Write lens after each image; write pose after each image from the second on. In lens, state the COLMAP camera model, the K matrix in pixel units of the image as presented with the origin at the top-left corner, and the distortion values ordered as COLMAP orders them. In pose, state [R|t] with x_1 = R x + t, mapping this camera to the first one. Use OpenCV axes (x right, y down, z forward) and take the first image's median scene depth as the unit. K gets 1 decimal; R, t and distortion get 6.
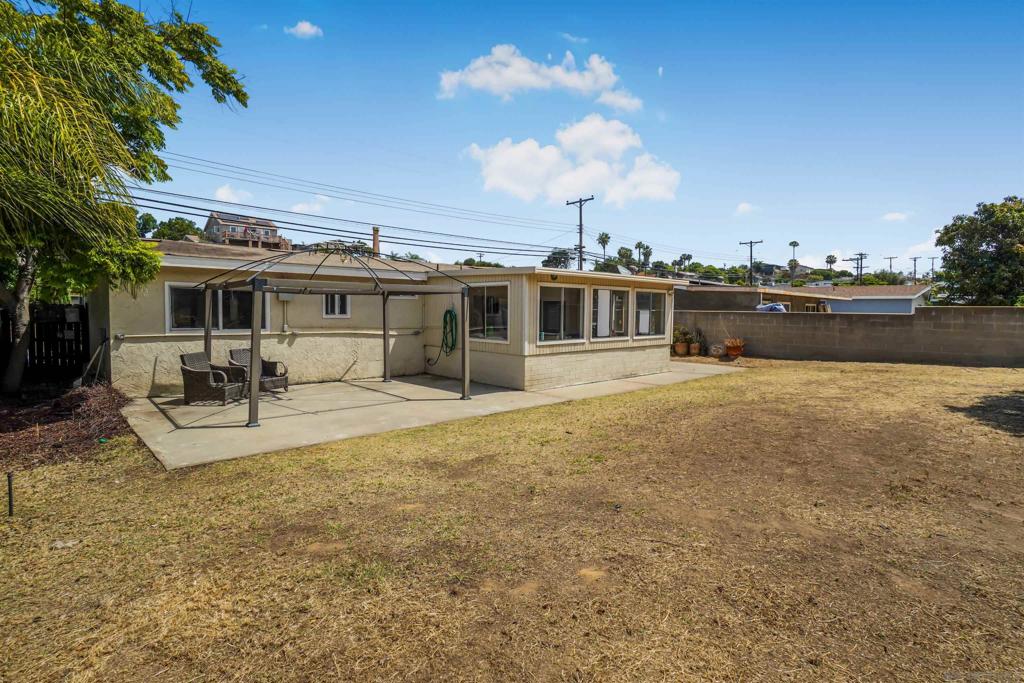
lens RADIAL K [[534.0, 0, 515.6], [0, 534.0, 325.3], [0, 0, 1]] dist [-0.046172, 0.023353]
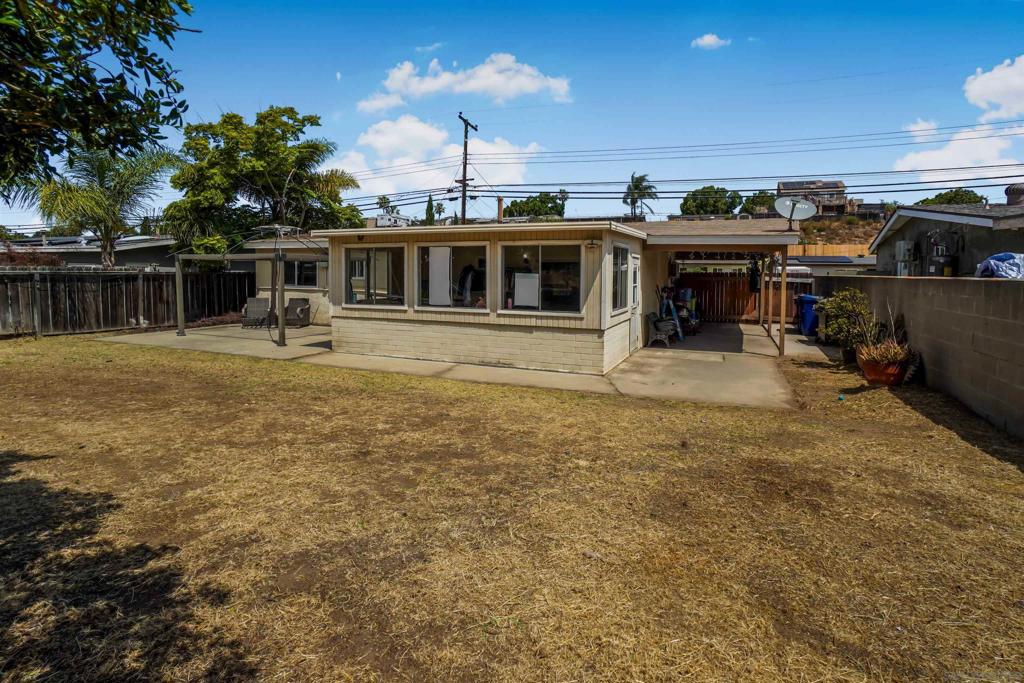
lens RADIAL K [[511.2, 0, 512.0], [0, 511.2, 341.5], [0, 0, 1]] dist [-0.000711, -0.000190]
pose [[0.401771, 0.116418, -0.908310, 0.920016], [-0.032841, 0.993080, 0.112756, -0.015621], [0.915151, -0.015473, 0.402814, 0.792834]]
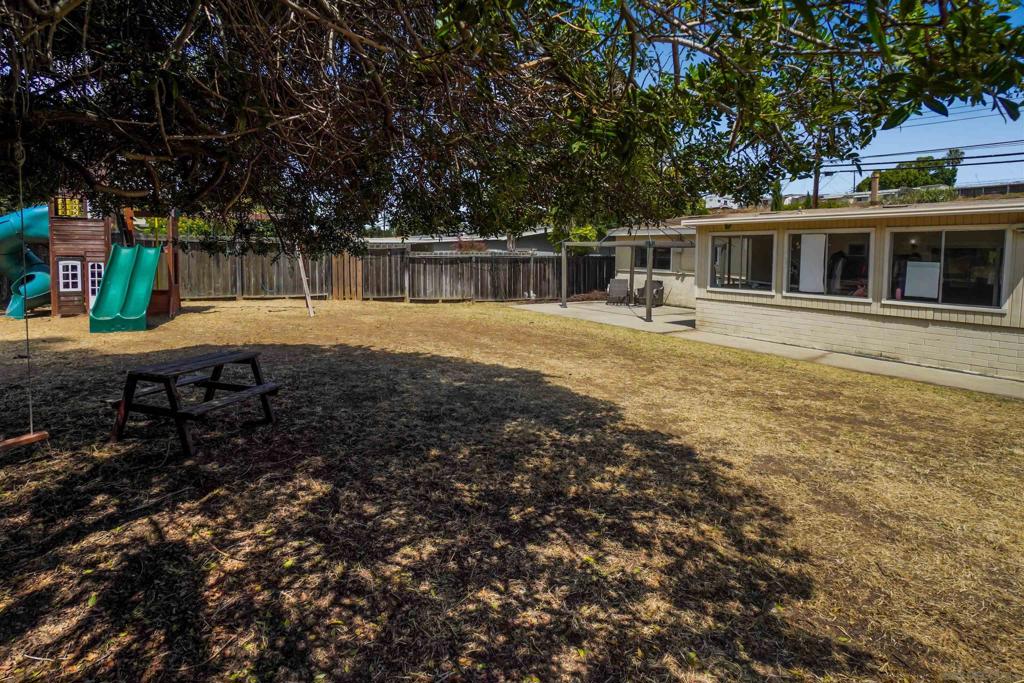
lens RADIAL K [[525.8, 0, 505.8], [0, 525.8, 302.3], [0, 0, 1]] dist [-0.045348, 0.024232]
pose [[-0.193332, 0.081645, -0.977730, 1.028532], [-0.042802, 0.994881, 0.091541, -0.016408], [0.980199, 0.059547, -0.188848, 0.699850]]
